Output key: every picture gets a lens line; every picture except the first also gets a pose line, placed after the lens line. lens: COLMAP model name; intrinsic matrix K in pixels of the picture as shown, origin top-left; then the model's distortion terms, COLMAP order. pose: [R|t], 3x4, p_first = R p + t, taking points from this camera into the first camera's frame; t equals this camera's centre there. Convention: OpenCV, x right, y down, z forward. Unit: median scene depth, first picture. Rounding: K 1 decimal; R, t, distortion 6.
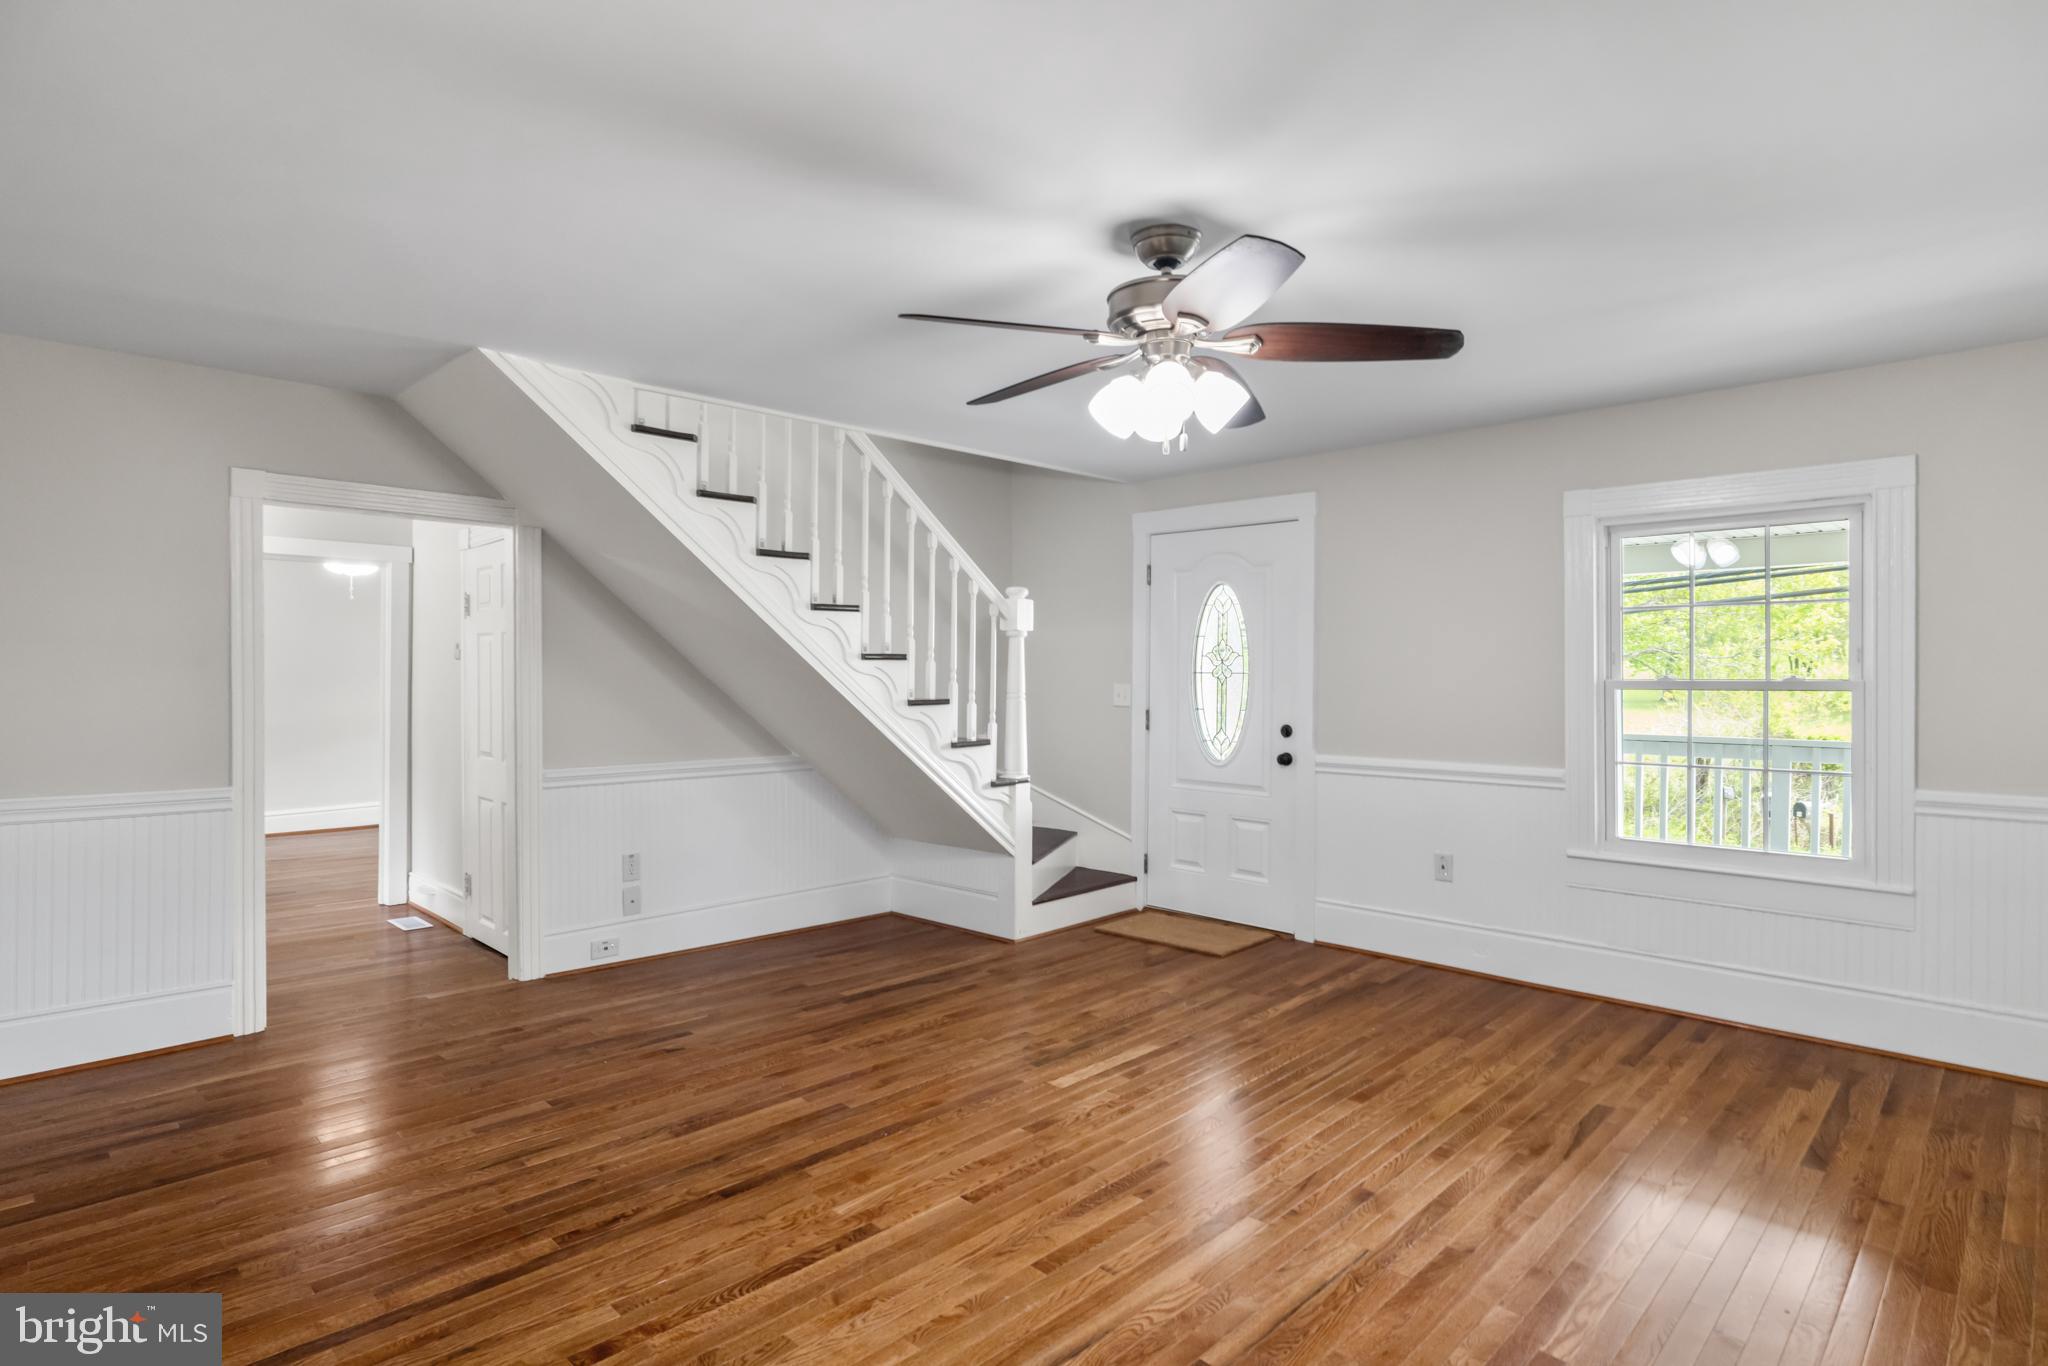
lens RADIAL K [[1068.5, 0, 1024.0], [0, 1068.5, 683.0], [0, 0, 1]] dist [0.001001, 0.000162]
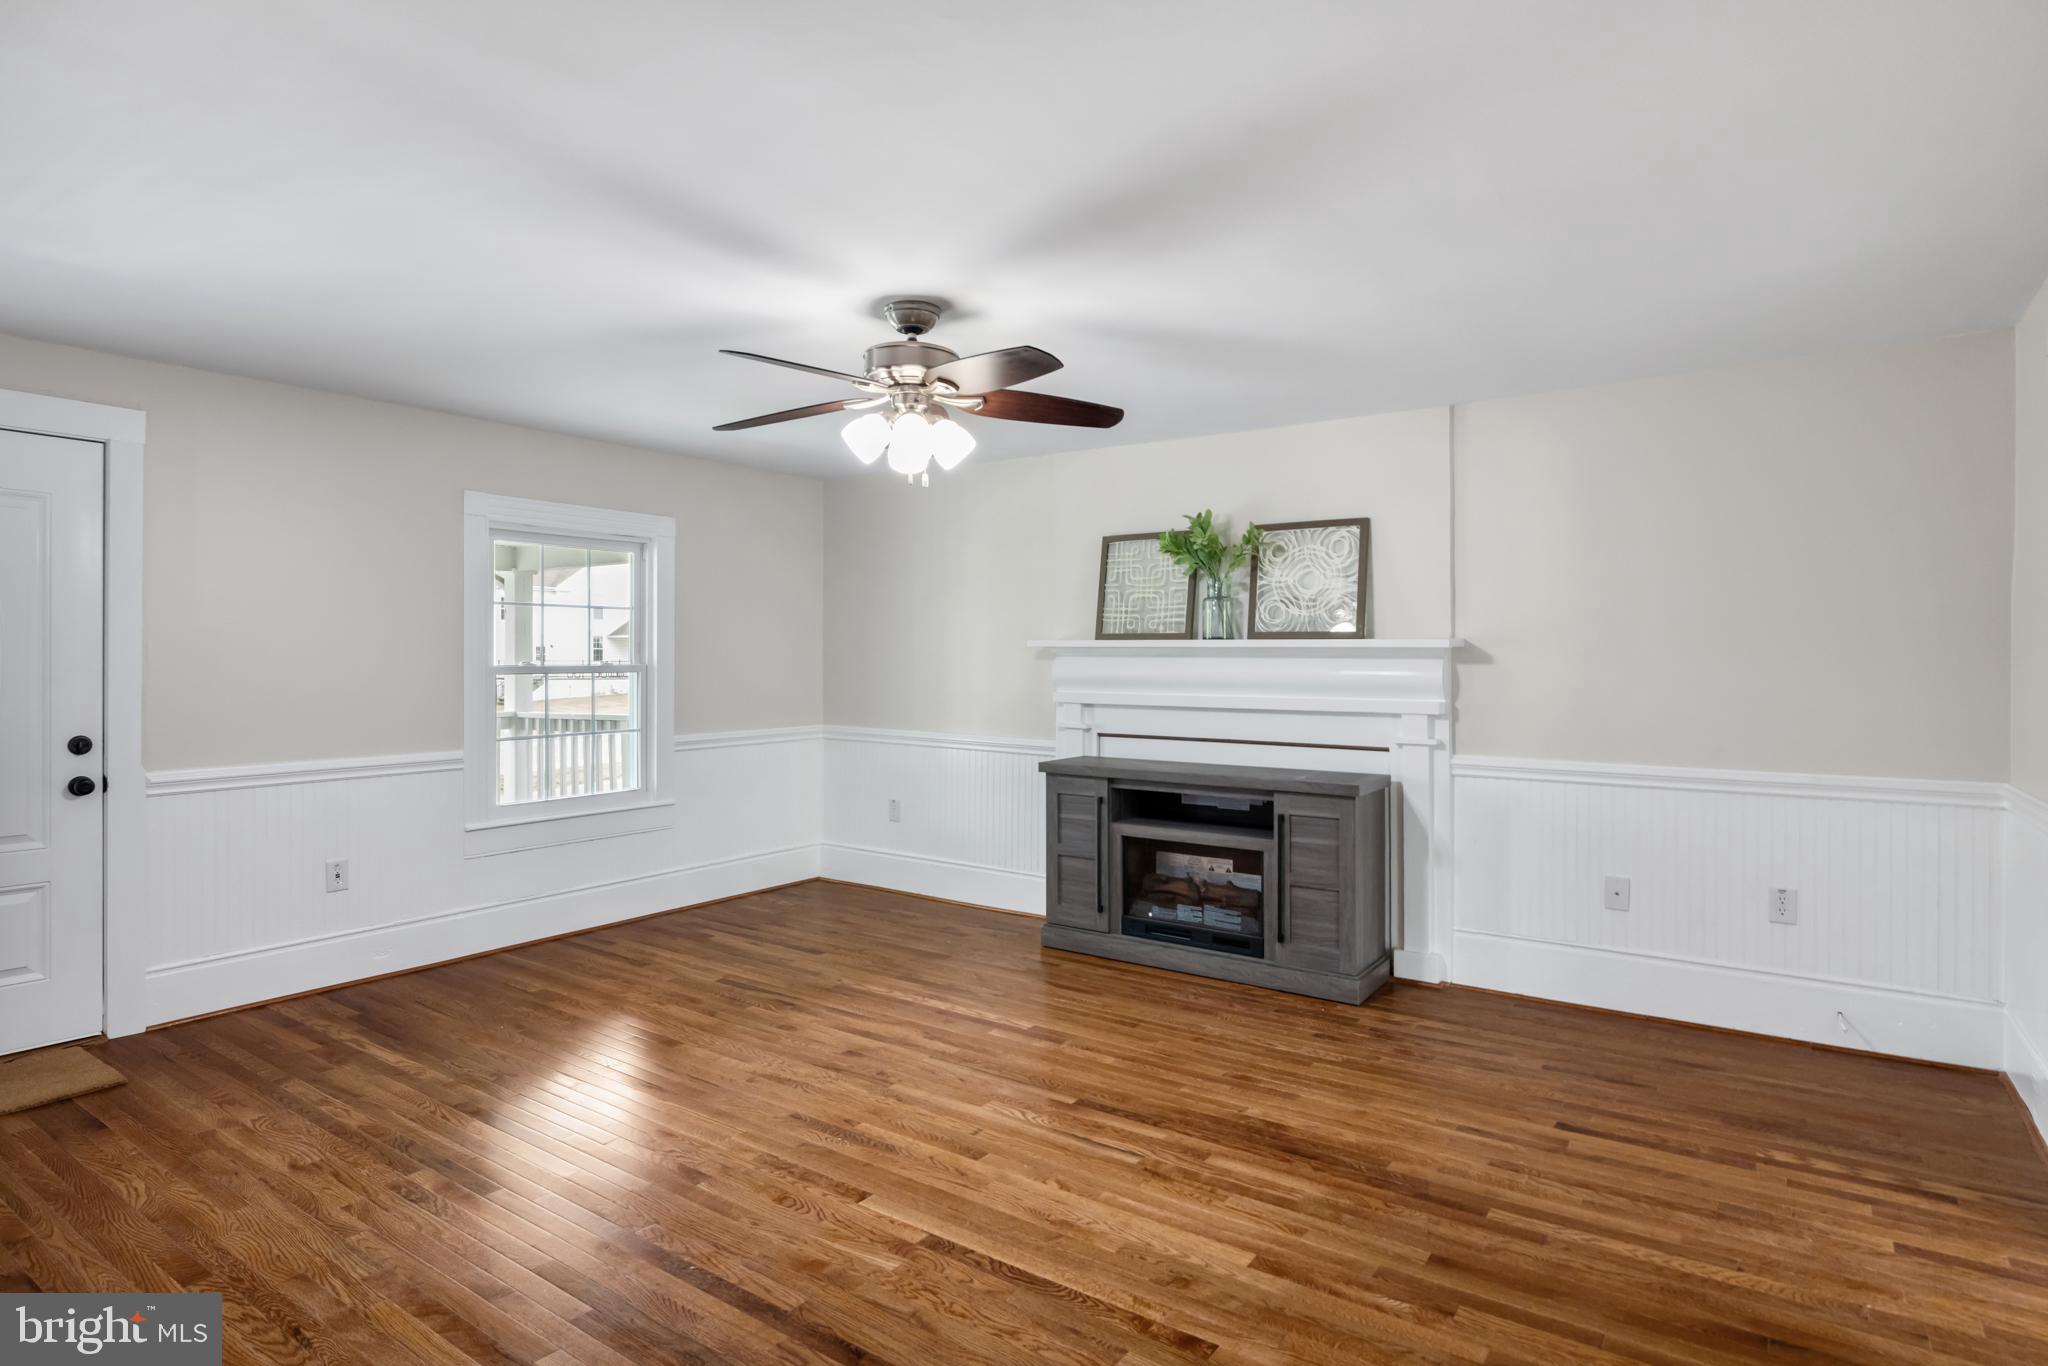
lens RADIAL K [[1089.7, 0, 1013.9], [0, 1089.7, 674.9], [0, 0, 1]] dist [0.001666, 0.000599]
pose [[-0.155140, -0.015394, 0.987772, -0.908217], [0.007153, 0.999835, 0.016706, -0.012692], [-0.987867, 0.009658, -0.155005, 0.870347]]
